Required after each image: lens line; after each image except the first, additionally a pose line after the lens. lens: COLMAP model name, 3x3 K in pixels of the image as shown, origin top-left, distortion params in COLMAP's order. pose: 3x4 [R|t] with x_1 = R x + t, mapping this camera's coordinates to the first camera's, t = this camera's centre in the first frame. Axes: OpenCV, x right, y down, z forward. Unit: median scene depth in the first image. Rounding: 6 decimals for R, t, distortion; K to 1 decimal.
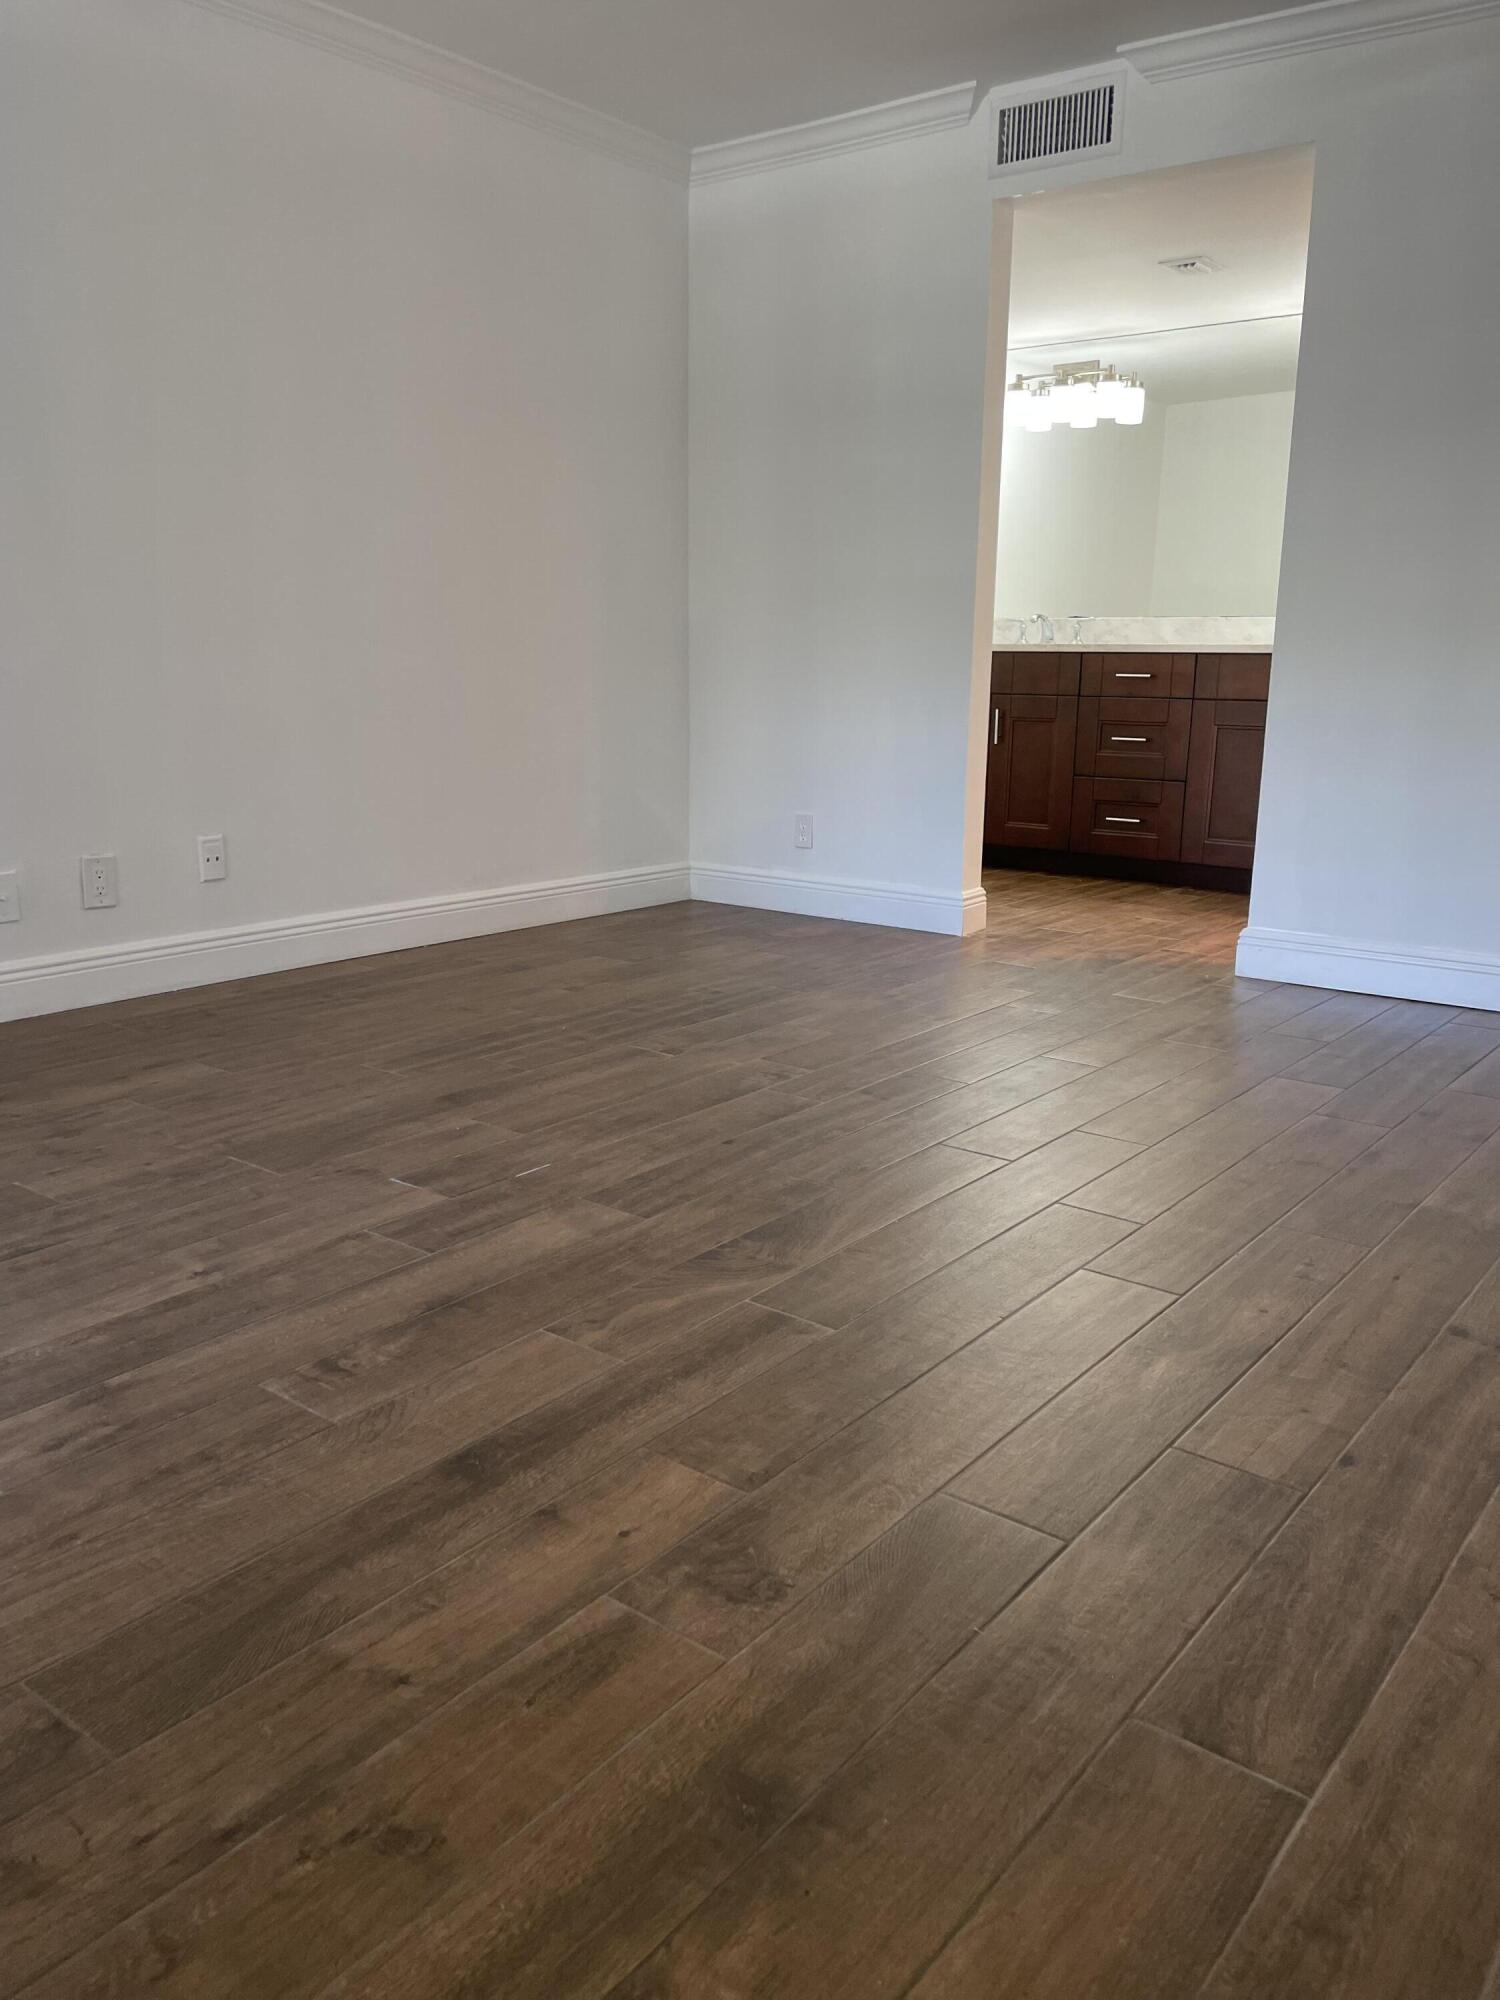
lens RADIAL K [[1521.7, 0, 747.8], [0, 1521.7, 1000.2], [0, 0, 1]] dist [0.086921, -0.118689]
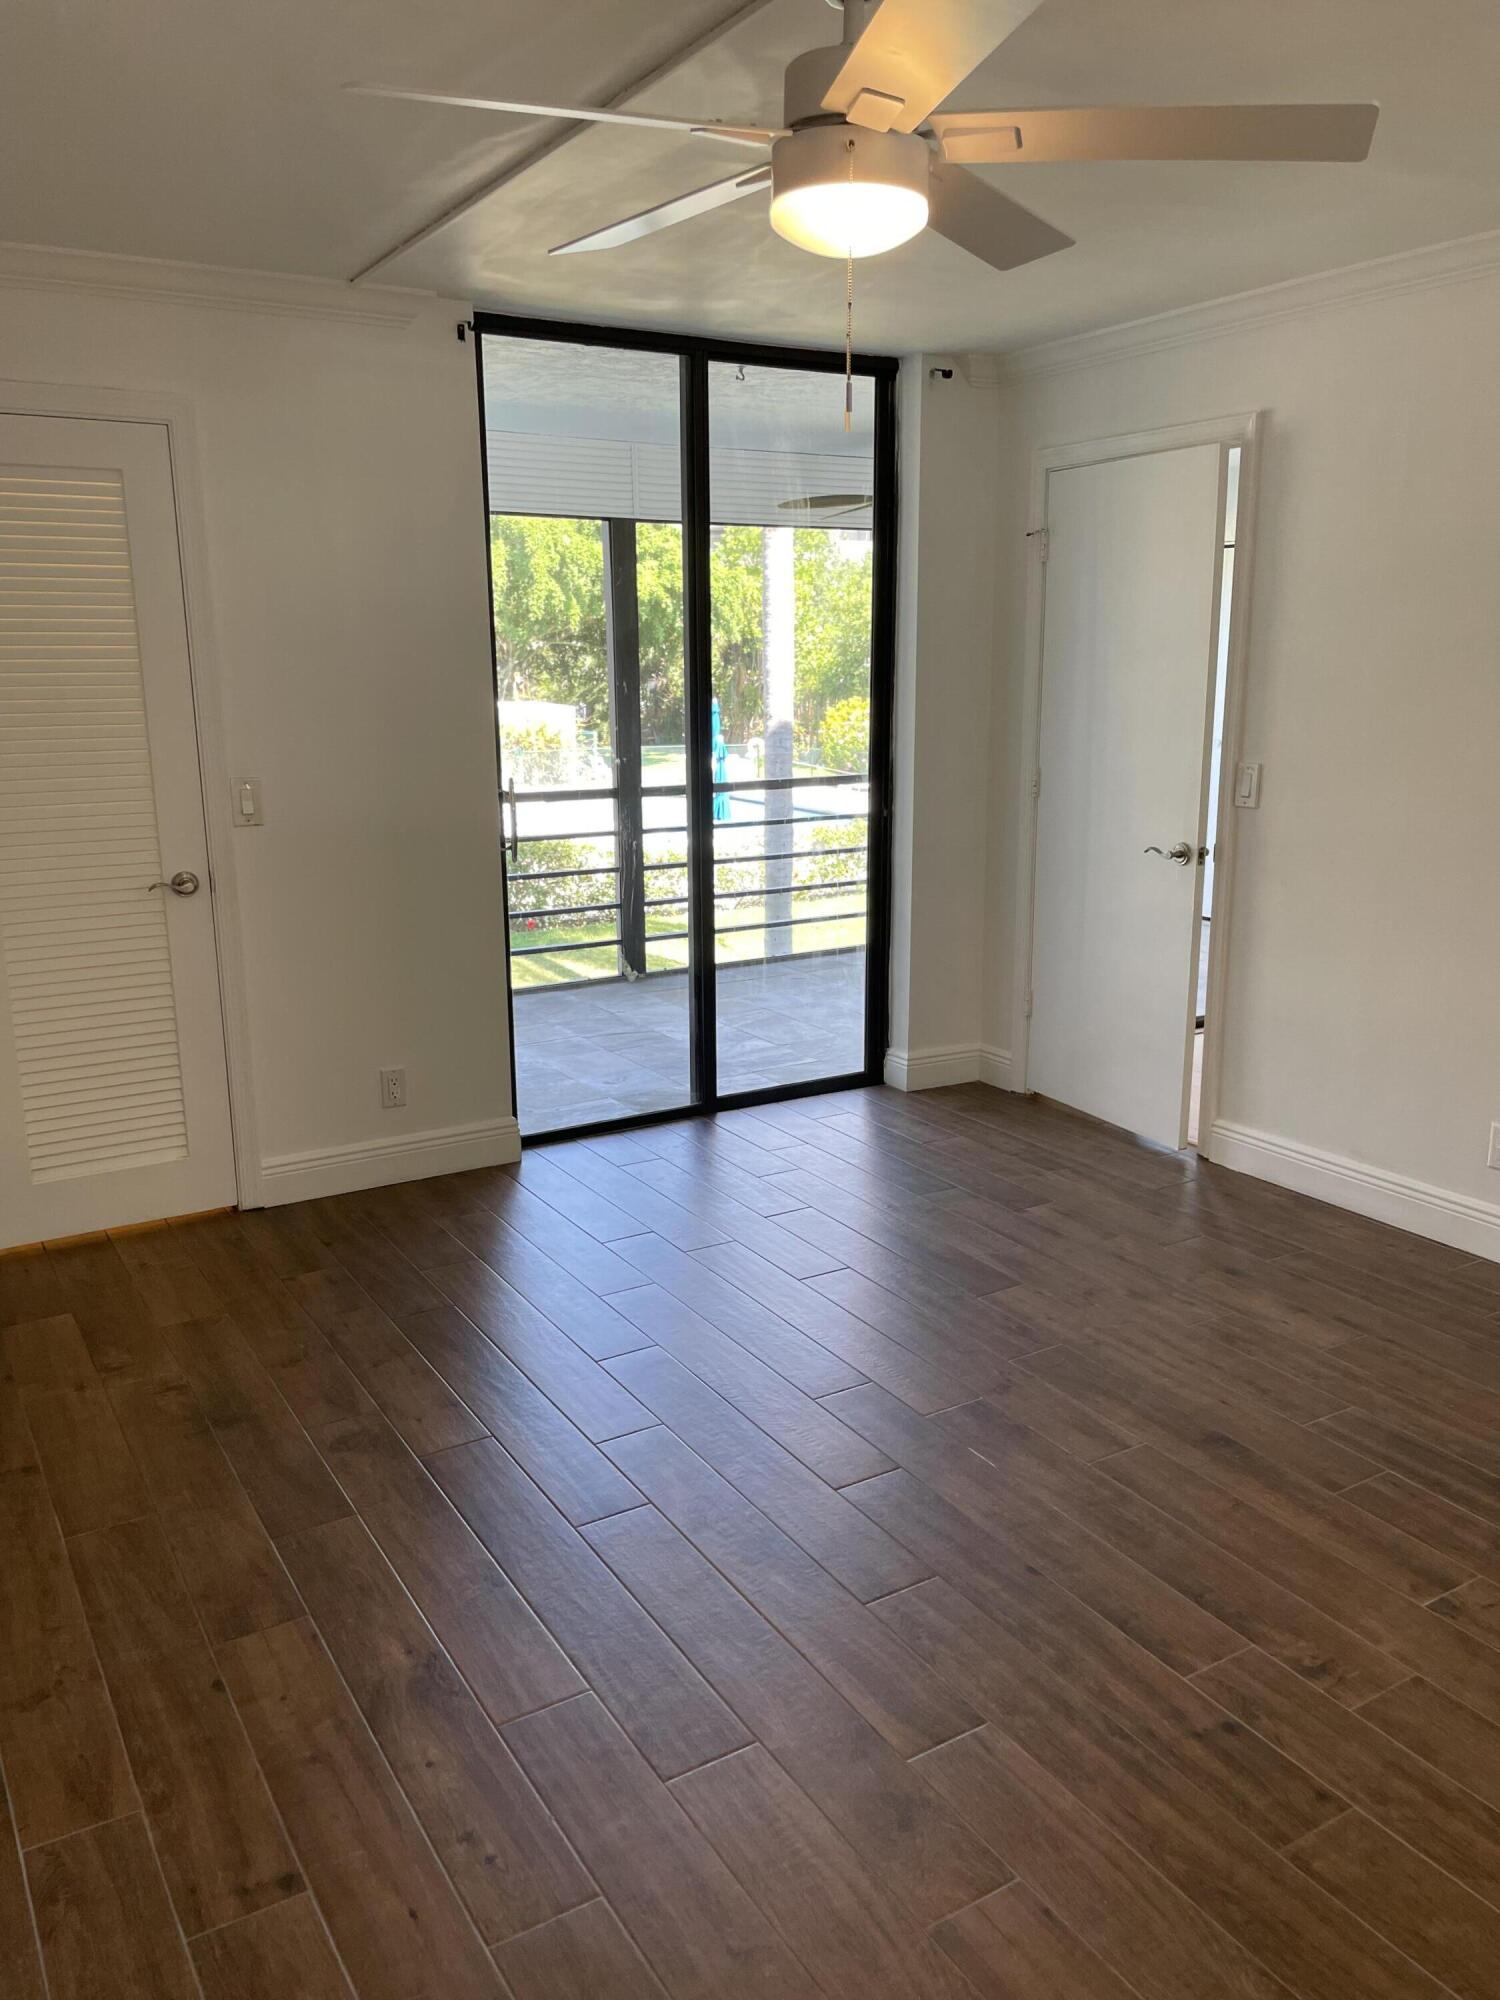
lens RADIAL K [[1521.7, 0, 750.5], [0, 1521.7, 1003.2], [0, 0, 1]] dist [0.086921, -0.118689]
pose [[-0.356840, 0.202593, -0.911933, 1.172060], [-0.205564, 0.935243, 0.288209, -0.652721], [0.911268, 0.290305, -0.292086, 1.447826]]
